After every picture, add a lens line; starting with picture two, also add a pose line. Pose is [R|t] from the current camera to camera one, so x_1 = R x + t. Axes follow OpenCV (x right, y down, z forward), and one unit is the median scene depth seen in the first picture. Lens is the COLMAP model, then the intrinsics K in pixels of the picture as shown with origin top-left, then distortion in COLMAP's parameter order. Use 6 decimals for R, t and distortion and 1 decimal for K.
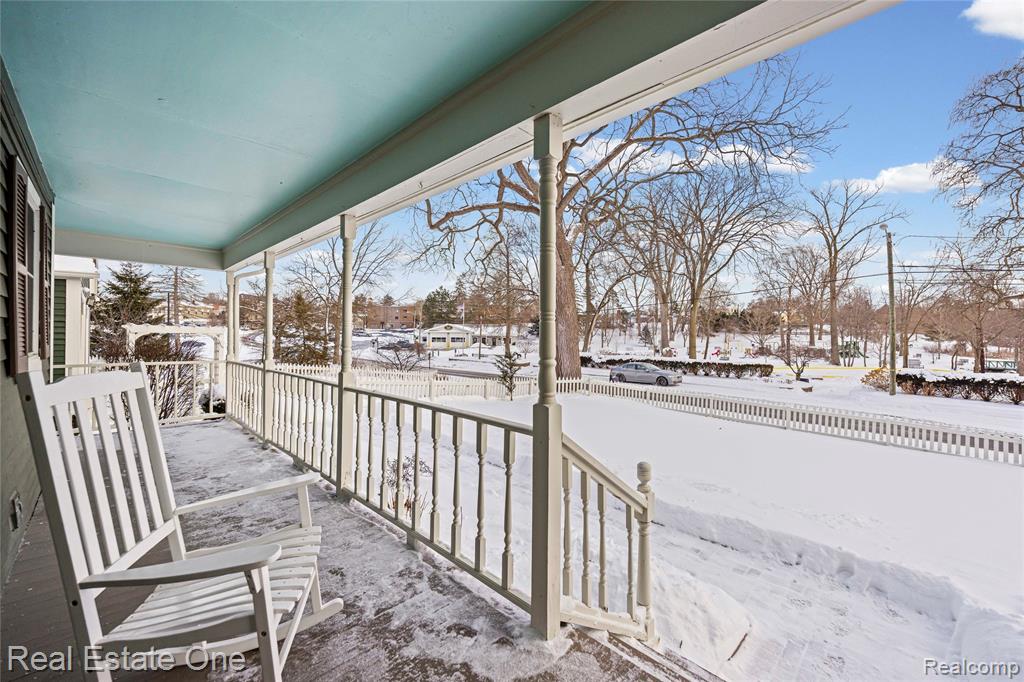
lens RADIAL K [[400.3, 0, 512.0], [0, 400.3, 341.0], [0, 0, 1]] dist [0.010801, -0.000040]
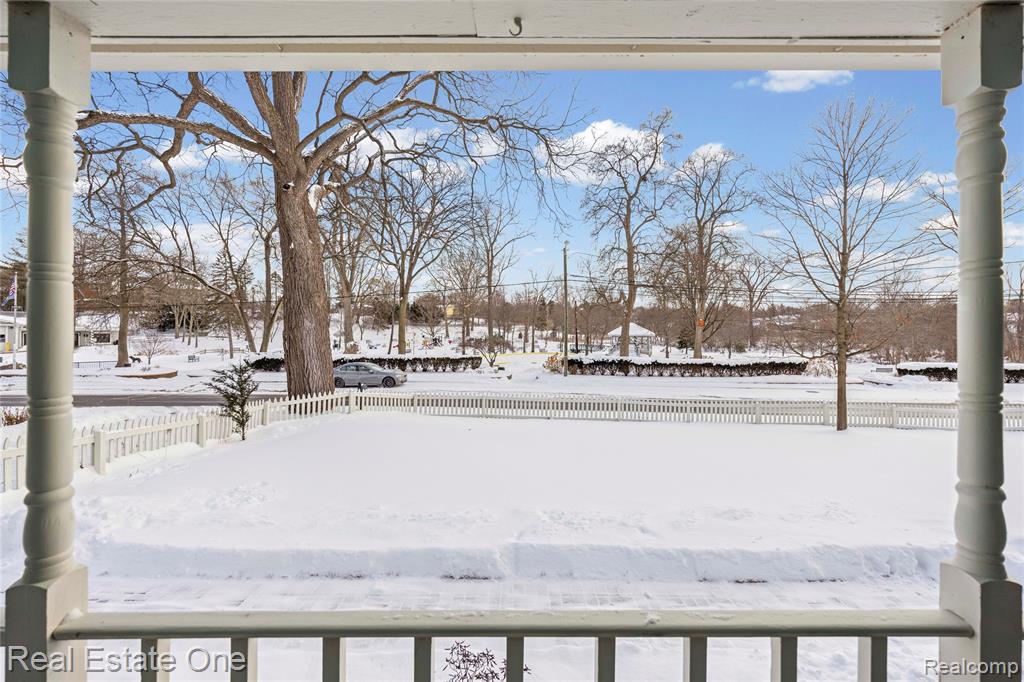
lens RADIAL K [[432.6, 0, 514.9], [0, 432.6, 328.6], [0, 0, 1]] dist [-0.001412, -0.000246]
pose [[0.713136, -0.008711, 0.700972, -0.121969], [0.015685, 0.999871, -0.003532, -0.013221], [-0.700850, 0.013514, 0.713180, 0.144557]]
